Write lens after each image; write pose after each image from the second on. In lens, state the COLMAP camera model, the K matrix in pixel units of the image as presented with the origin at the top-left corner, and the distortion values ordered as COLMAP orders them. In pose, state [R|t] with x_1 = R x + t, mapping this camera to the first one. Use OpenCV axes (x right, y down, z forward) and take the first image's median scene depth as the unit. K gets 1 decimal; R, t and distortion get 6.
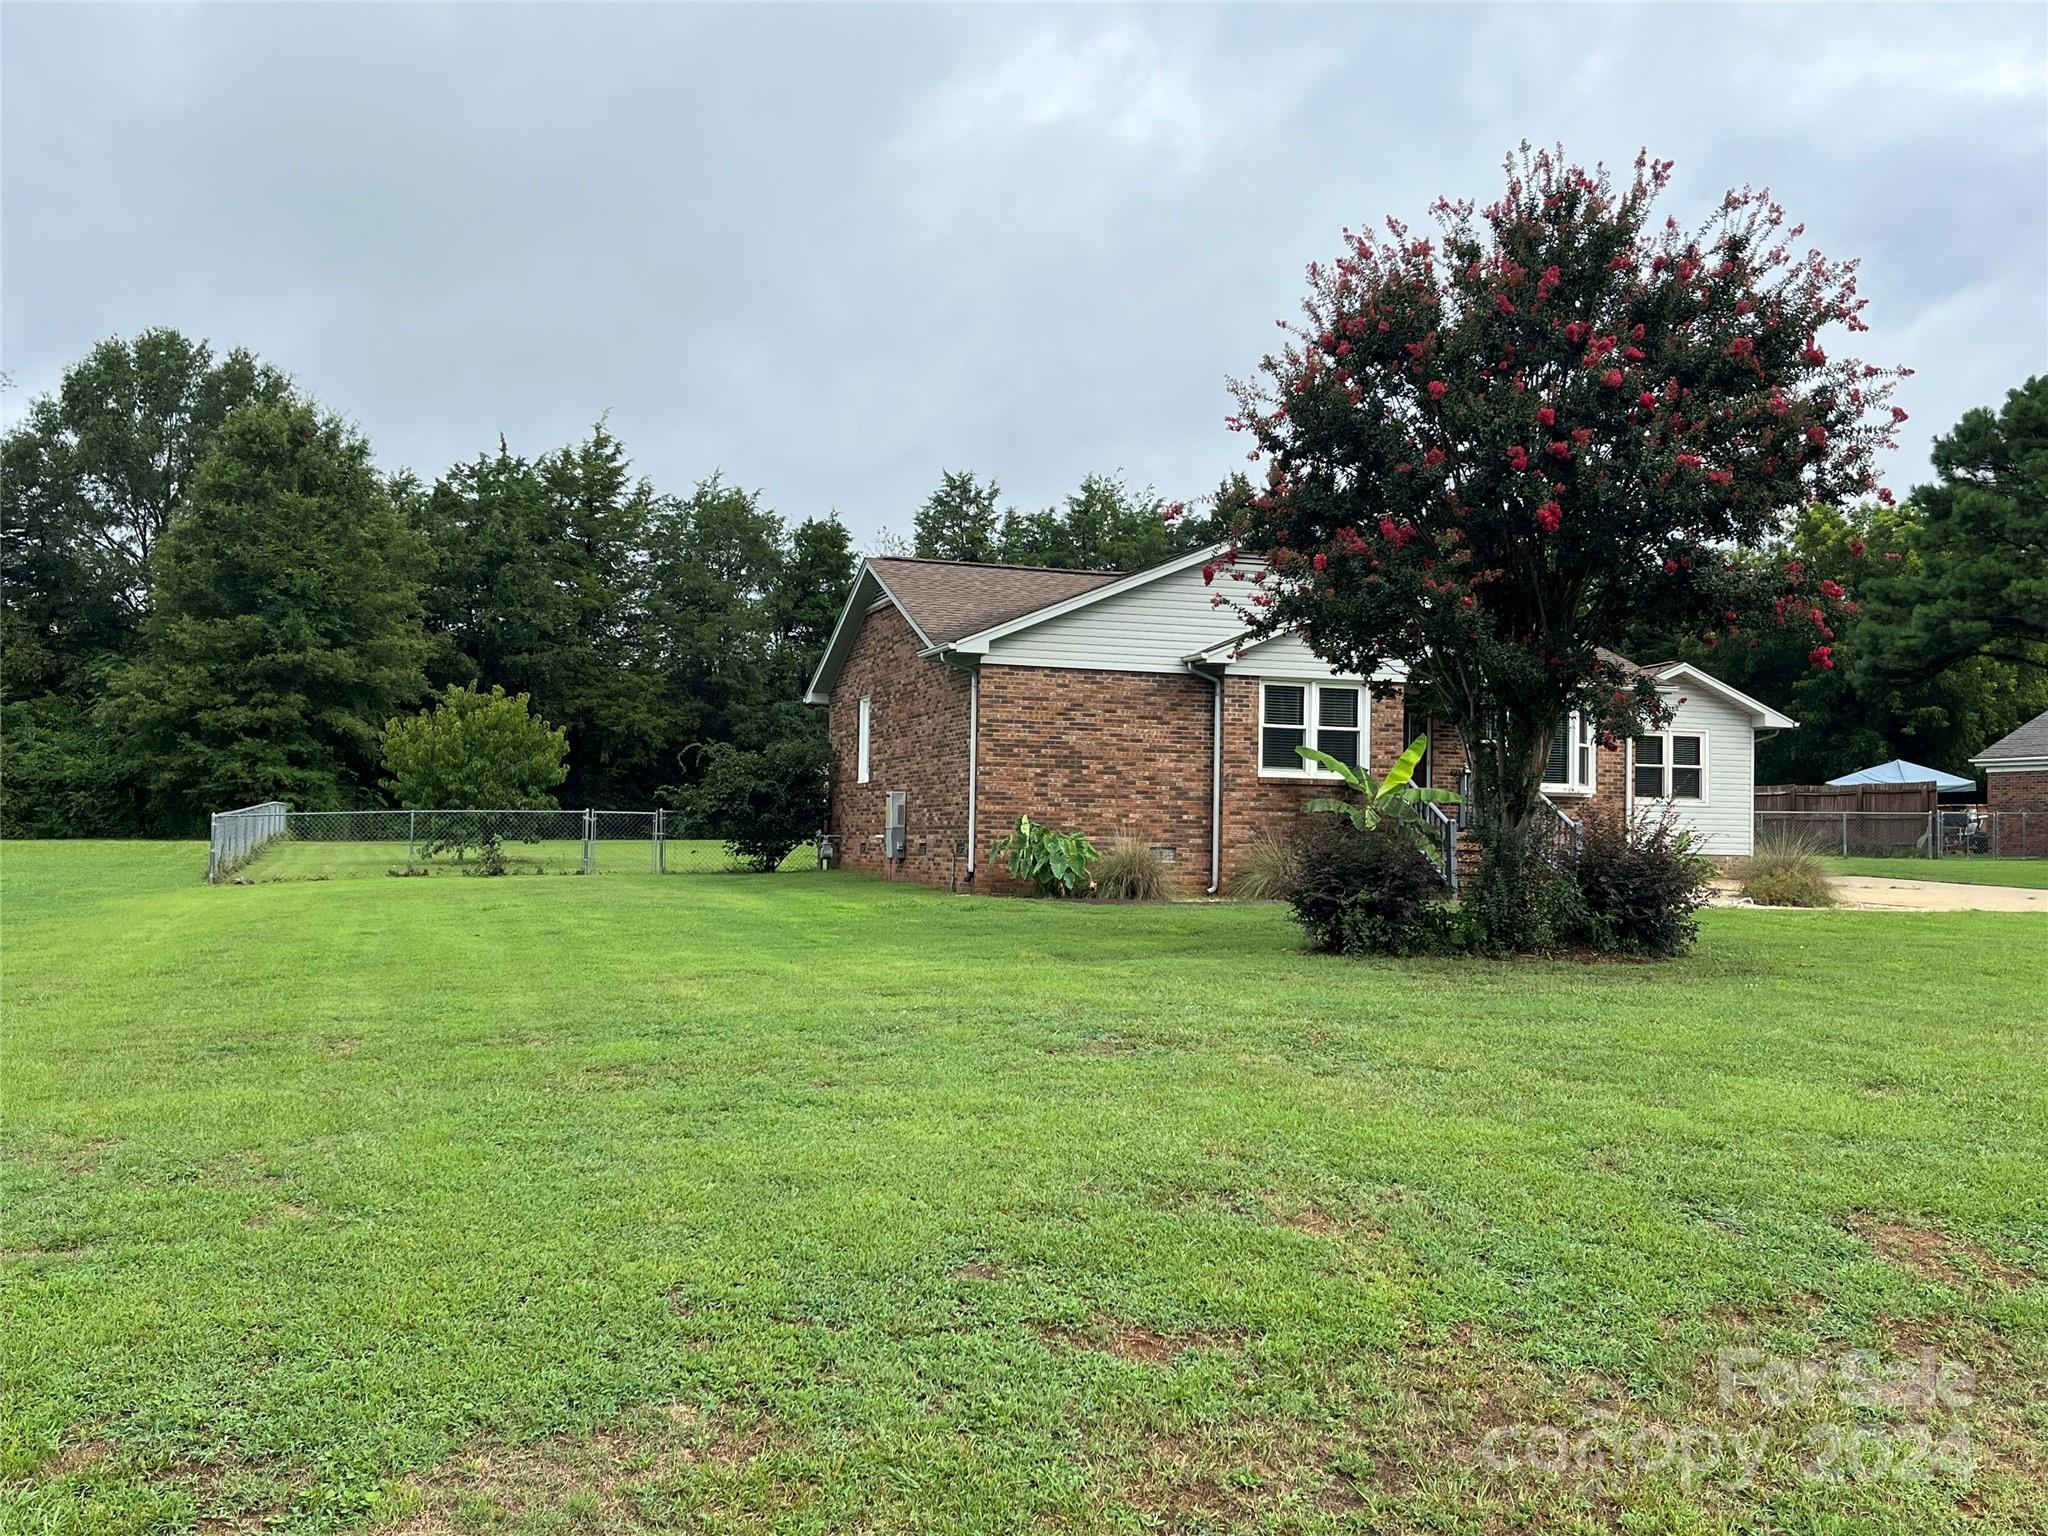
lens RADIAL K [[1822.4, 0, 1024.0], [0, 1822.4, 768.0], [0, 0, 1]] dist [0.074035, 0.000029]
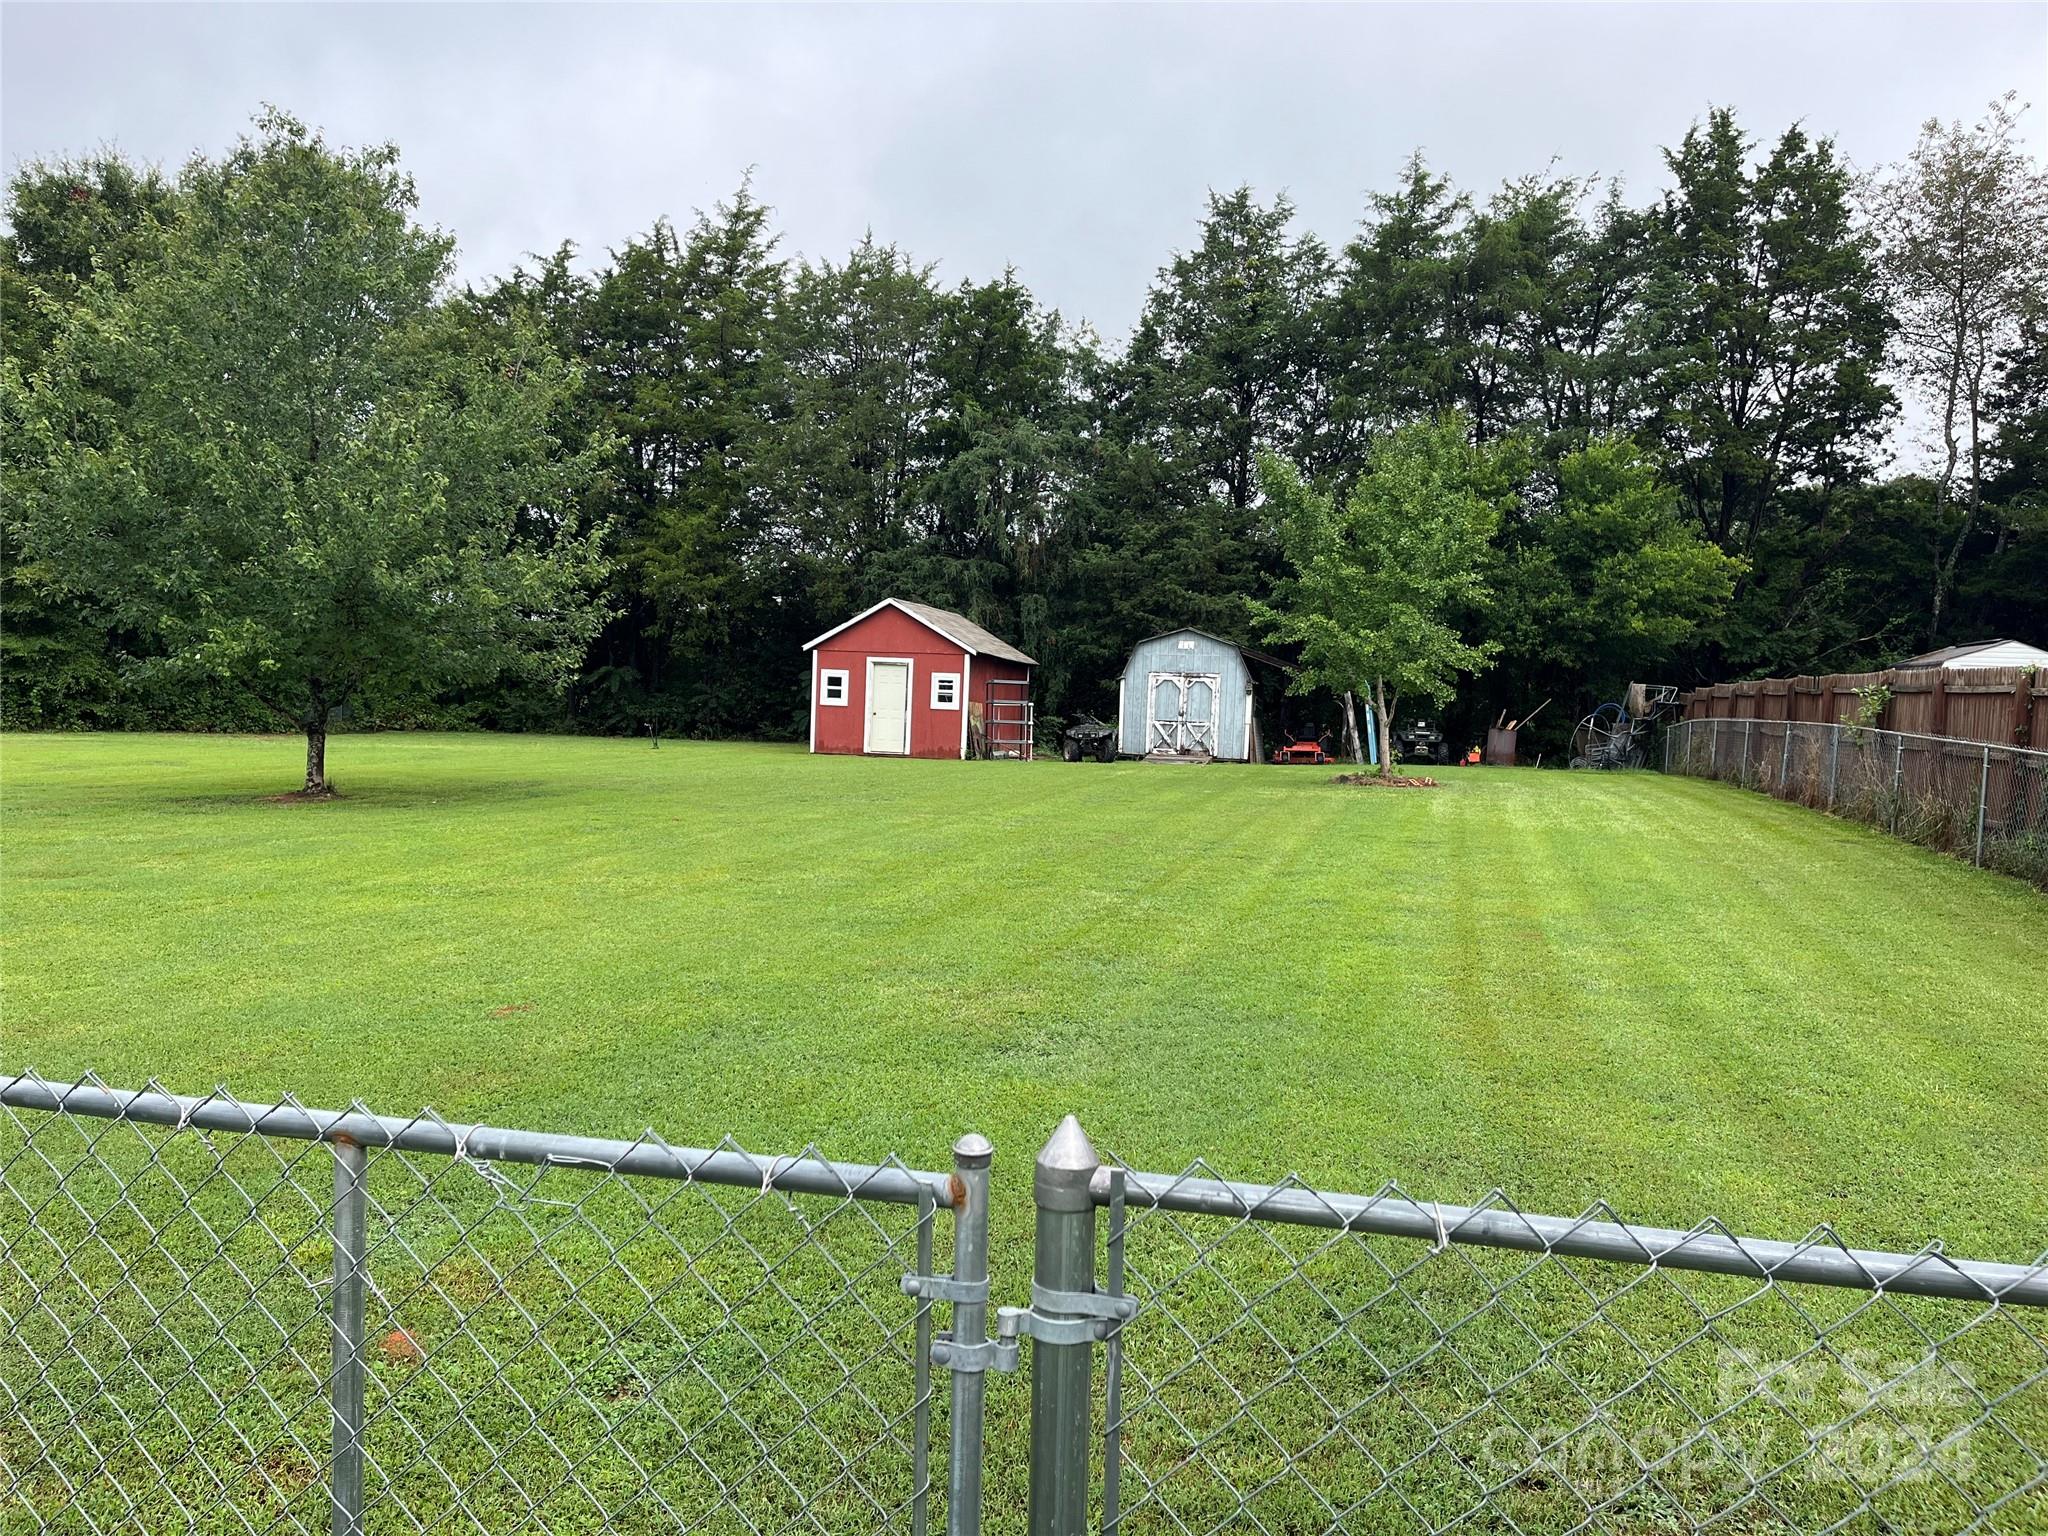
lens RADIAL K [[1506.7, 0, 1000.4], [0, 1506.7, 739.9], [0, 0, 1]] dist [0.059372, -0.055757]
pose [[0.827638, 0.034178, -0.560220, 0.675746], [-0.006226, 0.998642, 0.051726, 0.020460], [0.561227, -0.039323, 0.826727, 1.625713]]
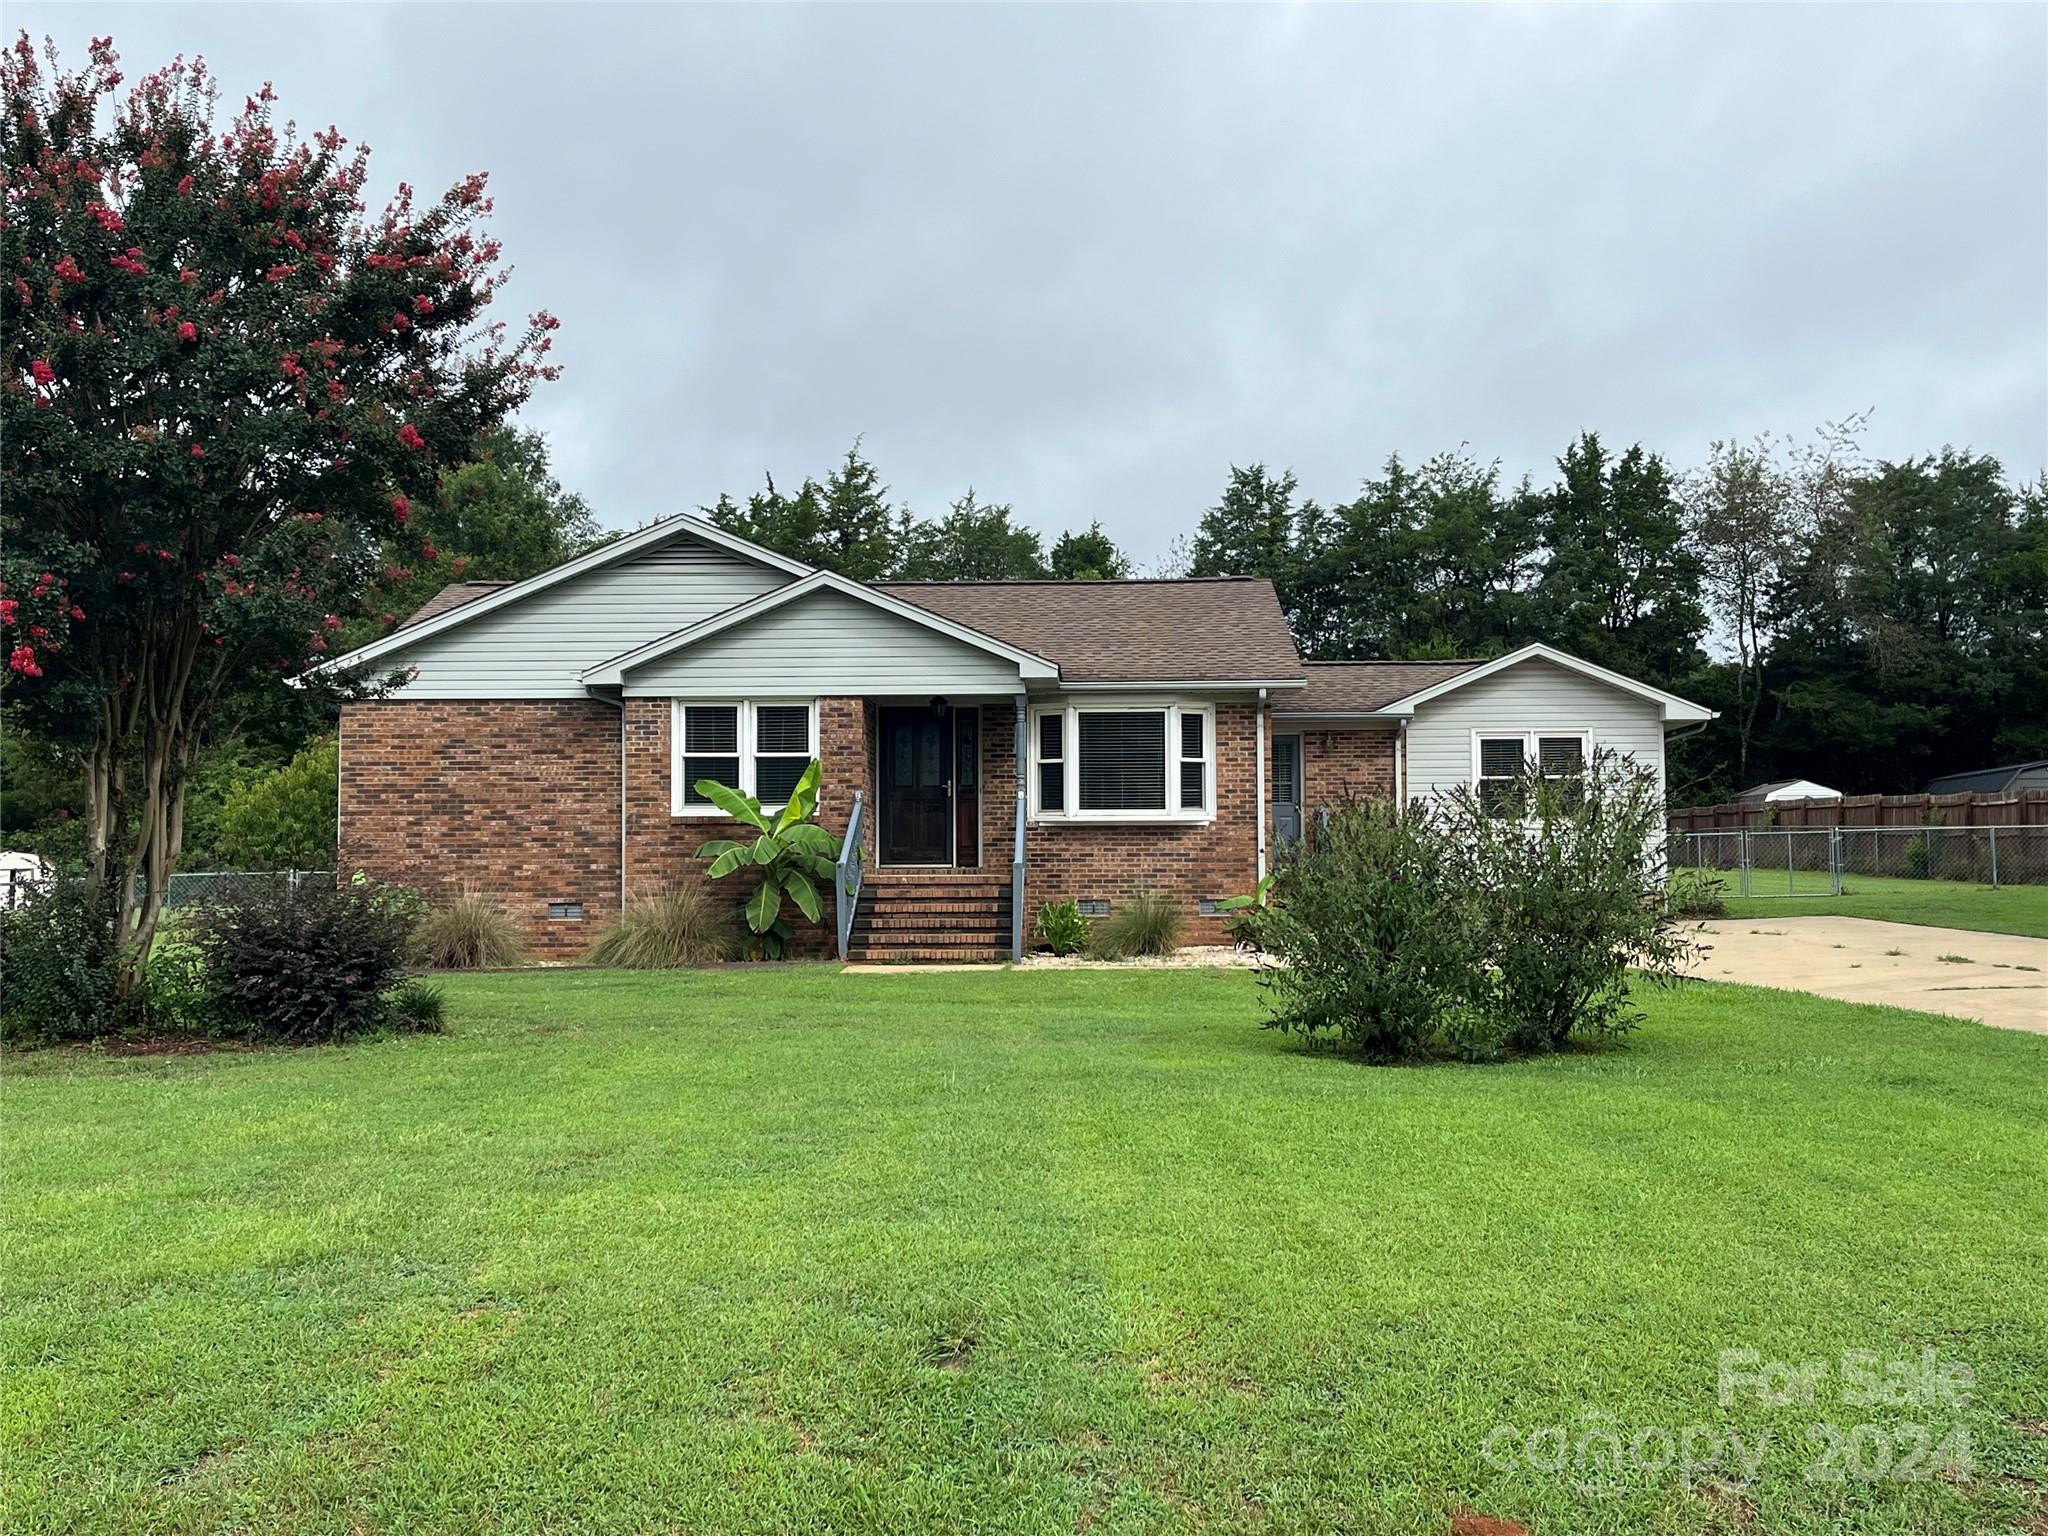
lens RADIAL K [[1970.3, 0, 1024.0], [0, 1970.3, 768.0], [0, 0, 1]] dist [0.147789, 0.002401]
pose [[0.940223, -0.040894, -0.338094, 0.591188], [0.035195, 0.999116, -0.022972, 0.009234], [0.338735, 0.009700, 0.940832, 0.196110]]
